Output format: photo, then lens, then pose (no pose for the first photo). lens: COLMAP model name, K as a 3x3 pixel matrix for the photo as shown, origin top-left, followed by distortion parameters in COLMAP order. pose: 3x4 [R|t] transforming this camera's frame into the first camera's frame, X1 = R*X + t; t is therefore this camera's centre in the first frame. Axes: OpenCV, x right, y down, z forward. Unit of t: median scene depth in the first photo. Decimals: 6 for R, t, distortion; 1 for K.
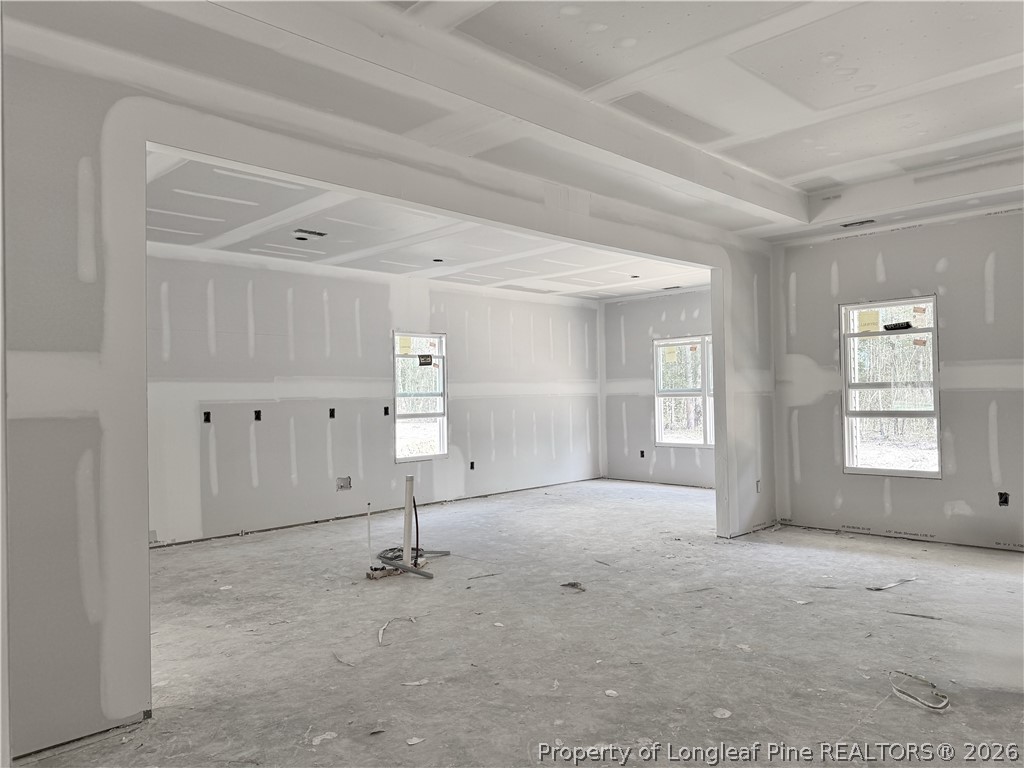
lens RADIAL K [[710.3, 0, 512.0], [0, 710.3, 384.0], [0, 0, 1]] dist [0.047236, -0.003568]
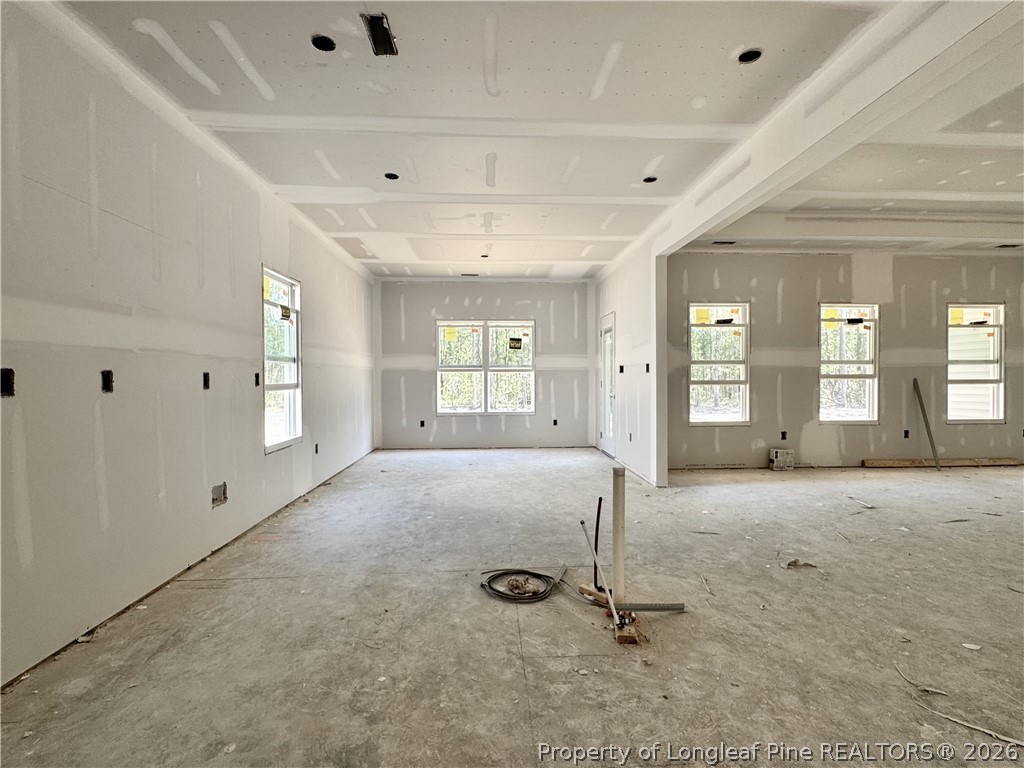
lens RADIAL K [[490.2, 0, 512.0], [0, 490.2, 384.0], [0, 0, 1]] dist [-0.000091, -0.000114]
pose [[0.673598, 0.004228, 0.739086, -0.443206], [-0.020724, 0.999699, 0.013168, 0.038405], [-0.738807, -0.024187, 0.673483, 0.618342]]
